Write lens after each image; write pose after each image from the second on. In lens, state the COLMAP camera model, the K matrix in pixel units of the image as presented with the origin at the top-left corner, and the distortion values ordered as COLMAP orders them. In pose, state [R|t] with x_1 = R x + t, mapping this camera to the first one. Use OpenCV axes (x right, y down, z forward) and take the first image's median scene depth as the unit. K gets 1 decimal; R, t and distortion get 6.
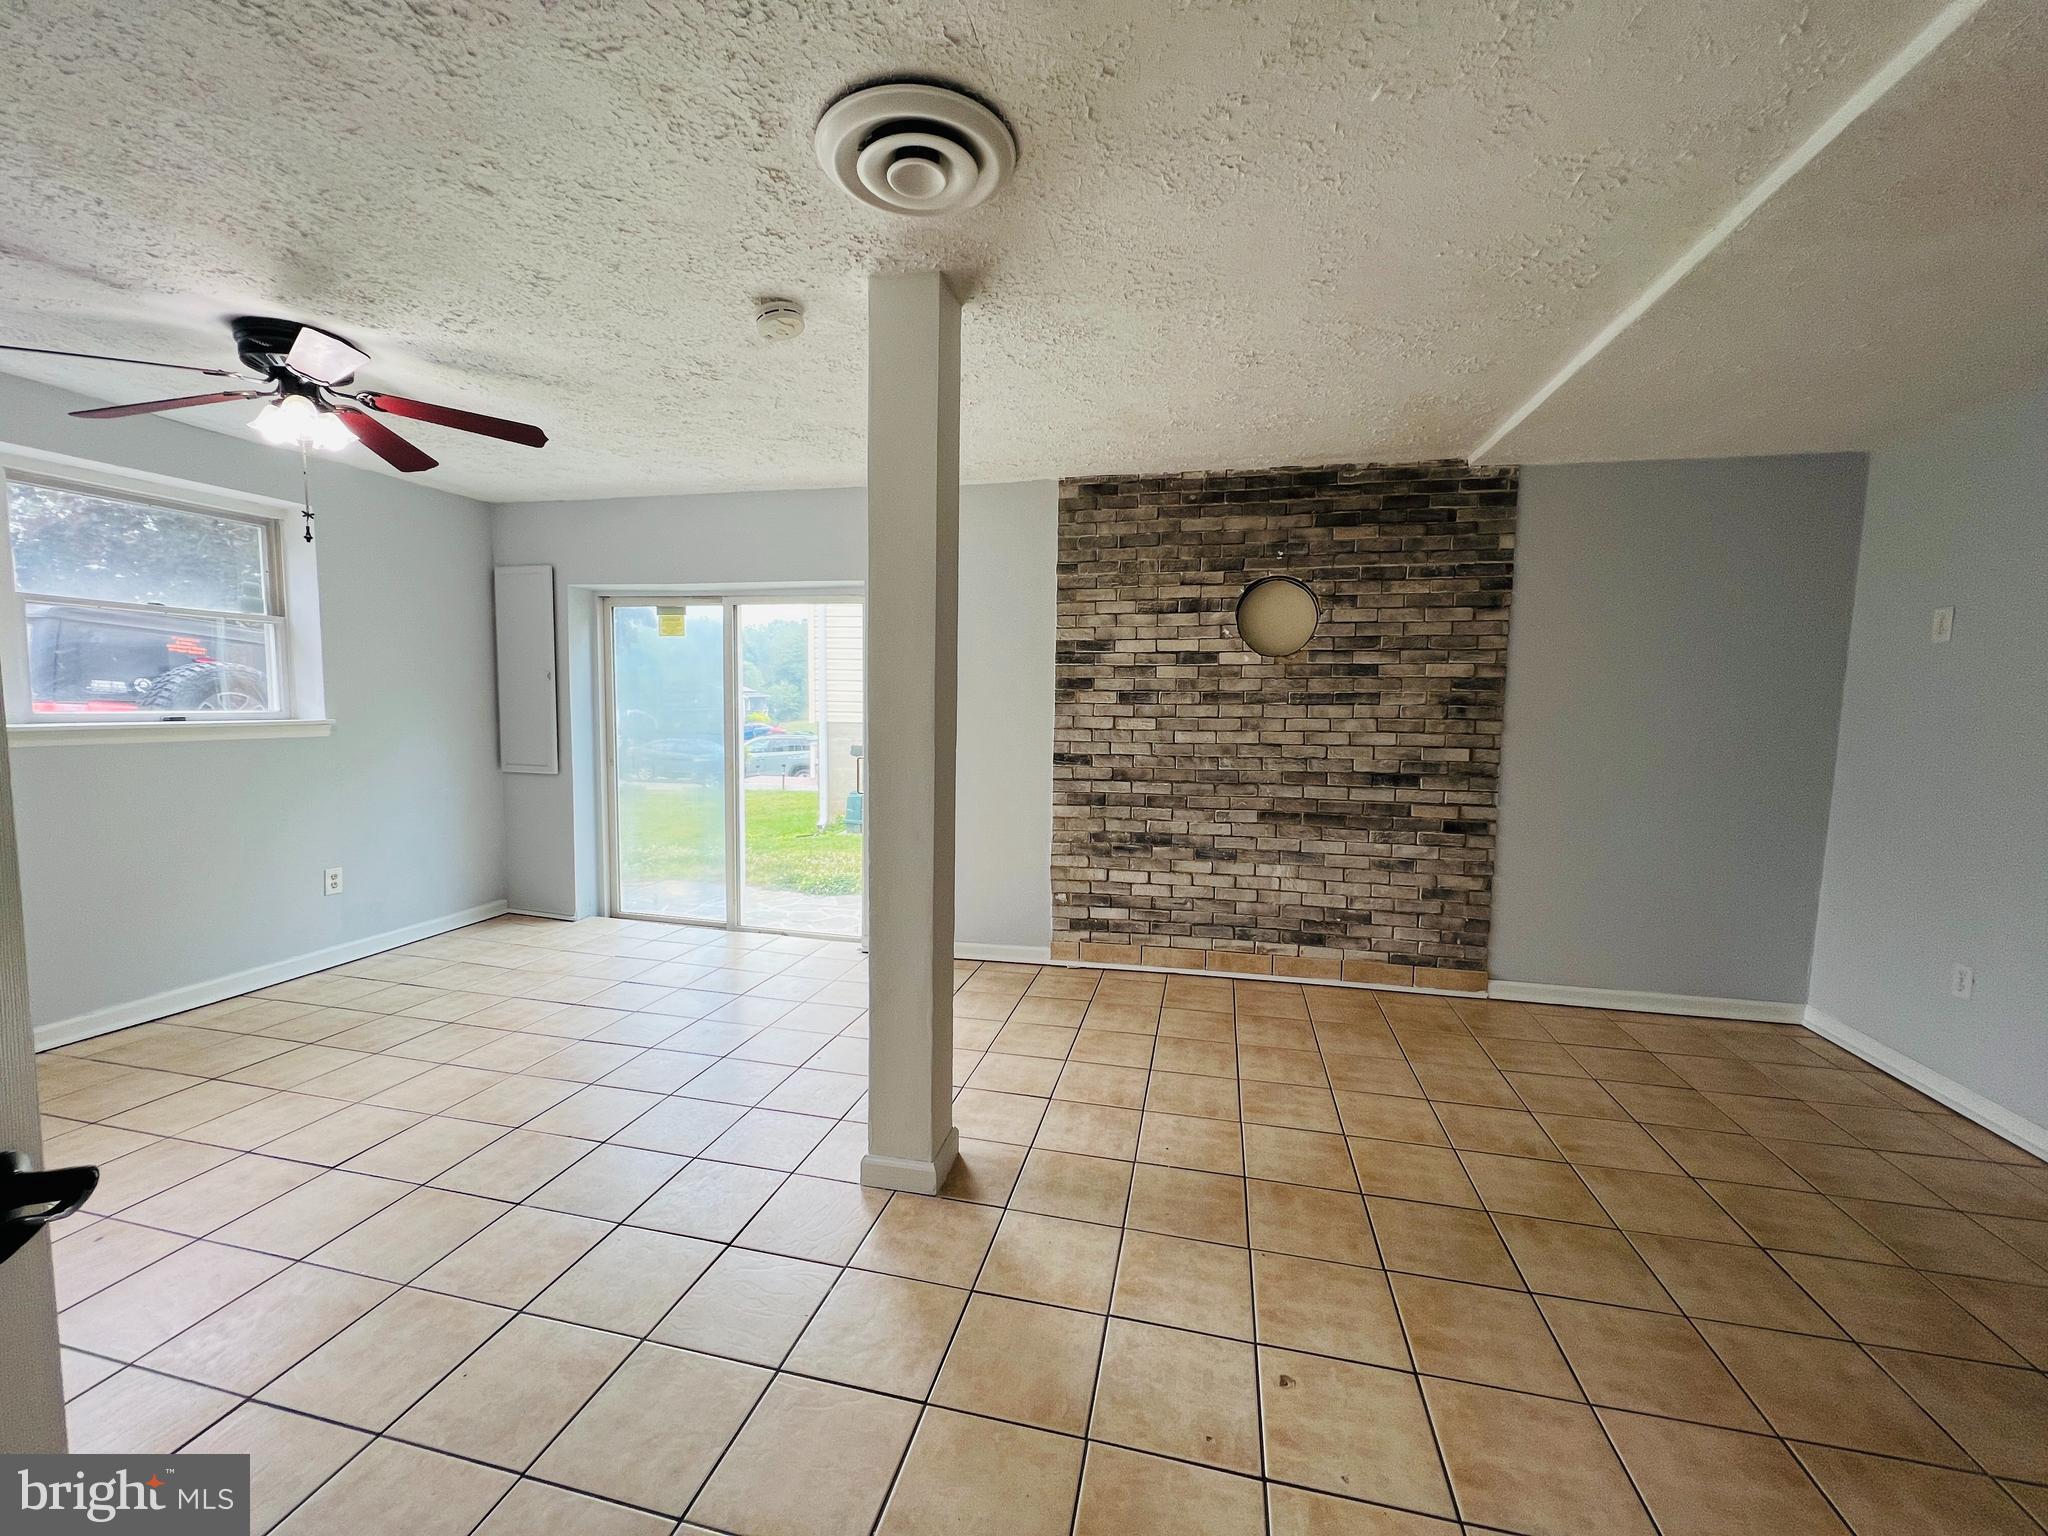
lens RADIAL K [[819.0, 0, 1017.8], [0, 819.0, 762.5], [0, 0, 1]] dist [-0.002562, 0.000169]
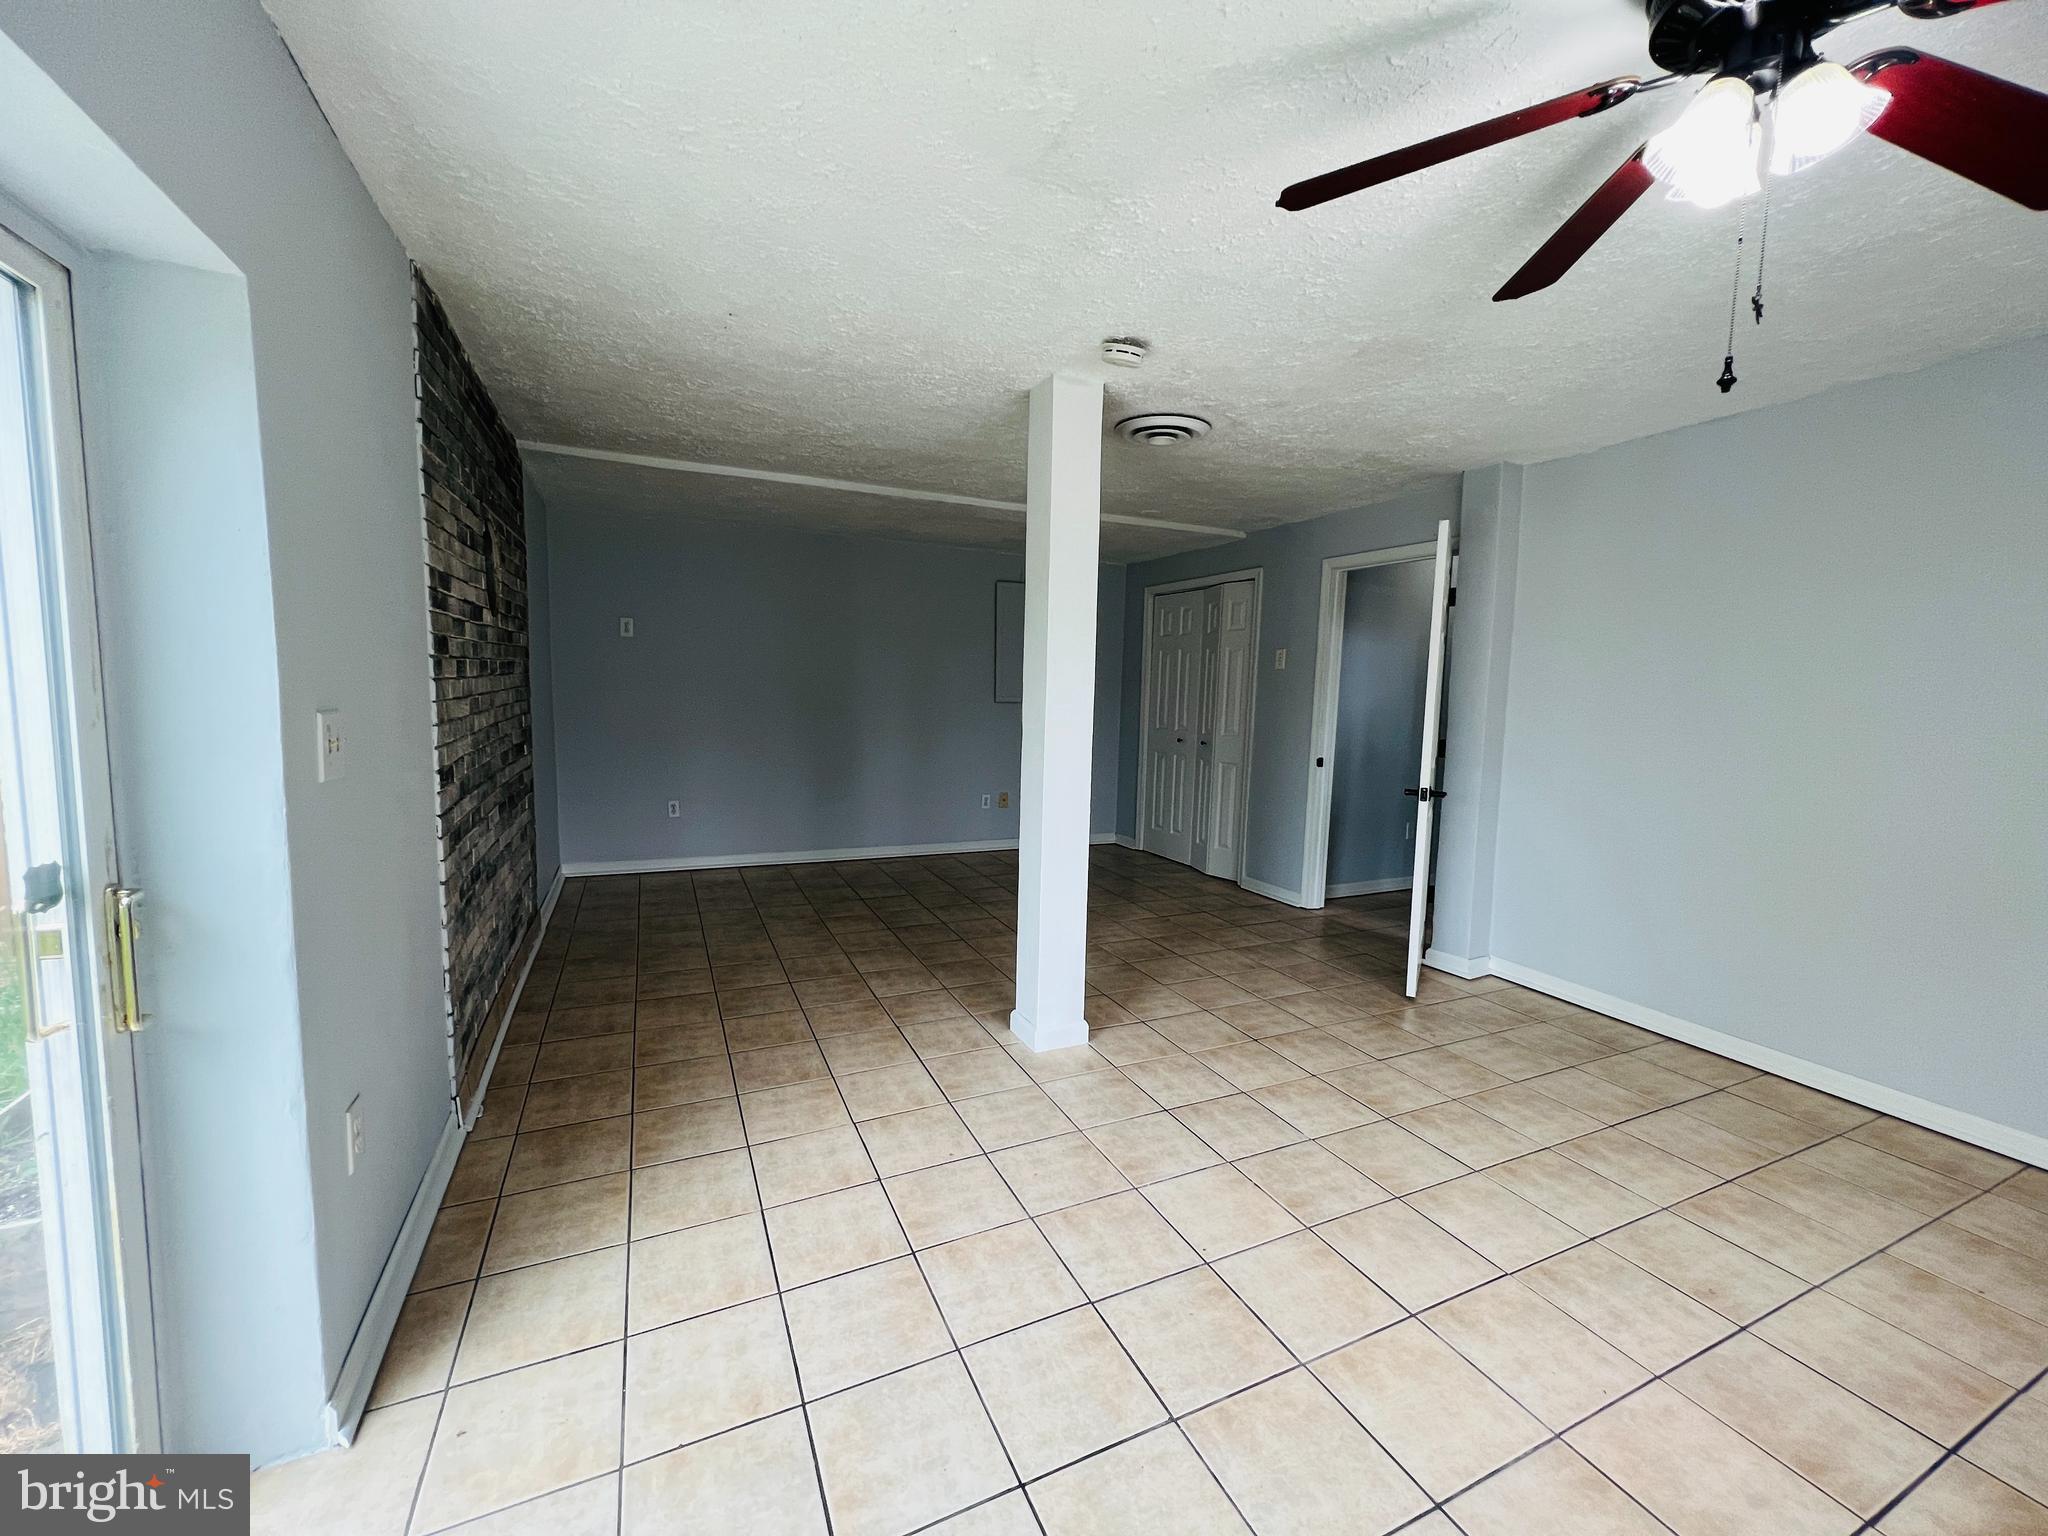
lens RADIAL K [[819.0, 0, 1017.8], [0, 819.0, 762.5], [0, 0, 1]] dist [-0.002562, 0.000169]
pose [[-0.613482, -0.101689, 0.783134, -0.902956], [0.031777, 0.987693, 0.153144, -0.125841], [-0.789069, 0.118837, -0.602700, 1.466883]]
